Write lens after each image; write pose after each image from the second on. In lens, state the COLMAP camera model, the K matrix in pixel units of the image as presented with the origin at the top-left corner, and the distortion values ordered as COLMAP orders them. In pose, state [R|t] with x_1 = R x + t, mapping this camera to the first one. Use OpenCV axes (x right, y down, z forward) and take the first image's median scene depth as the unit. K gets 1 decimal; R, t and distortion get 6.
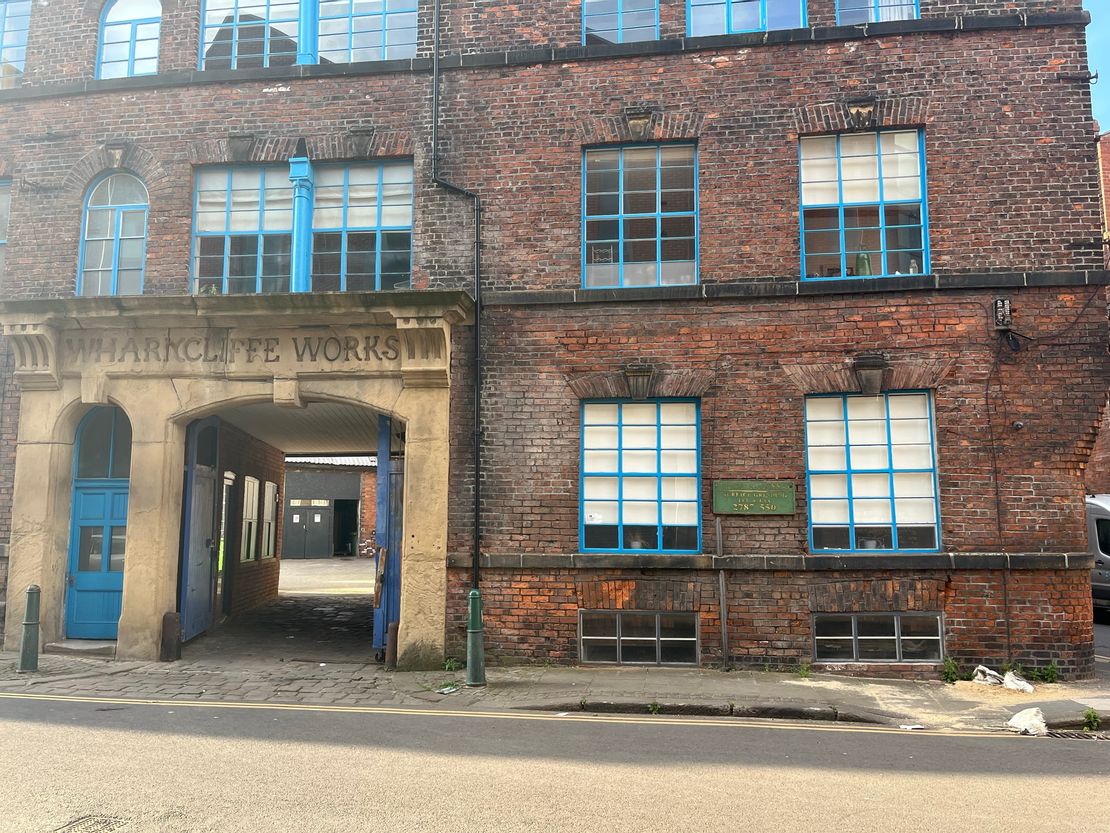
lens RADIAL K [[832.3, 0, 555.0], [0, 832.3, 416.5], [0, 0, 1]] dist [0.072032, -0.105688]
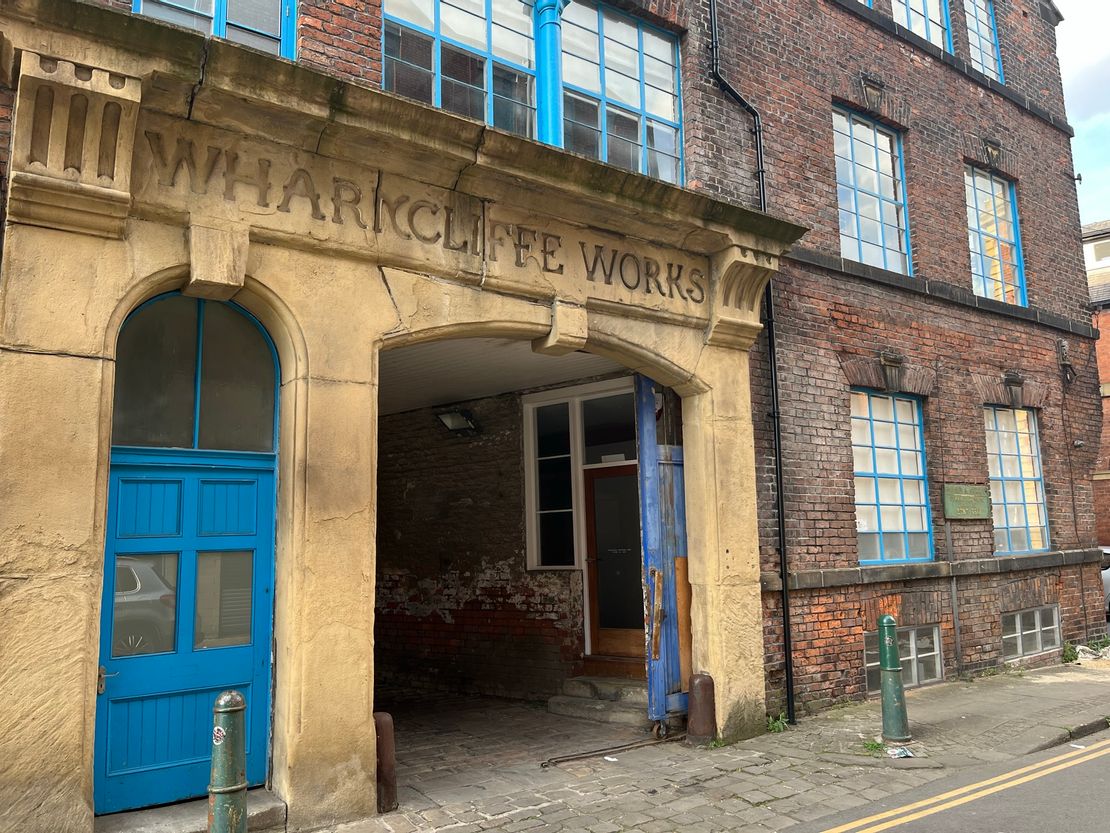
lens RADIAL K [[832.3, 0, 555.0], [0, 832.3, 416.5], [0, 0, 1]] dist [0.072032, -0.105688]
pose [[0.733106, 0.080605, 0.675321, -0.753310], [-0.061219, 0.996742, -0.052512, 0.073094], [-0.677353, -0.002846, 0.735653, 0.558564]]
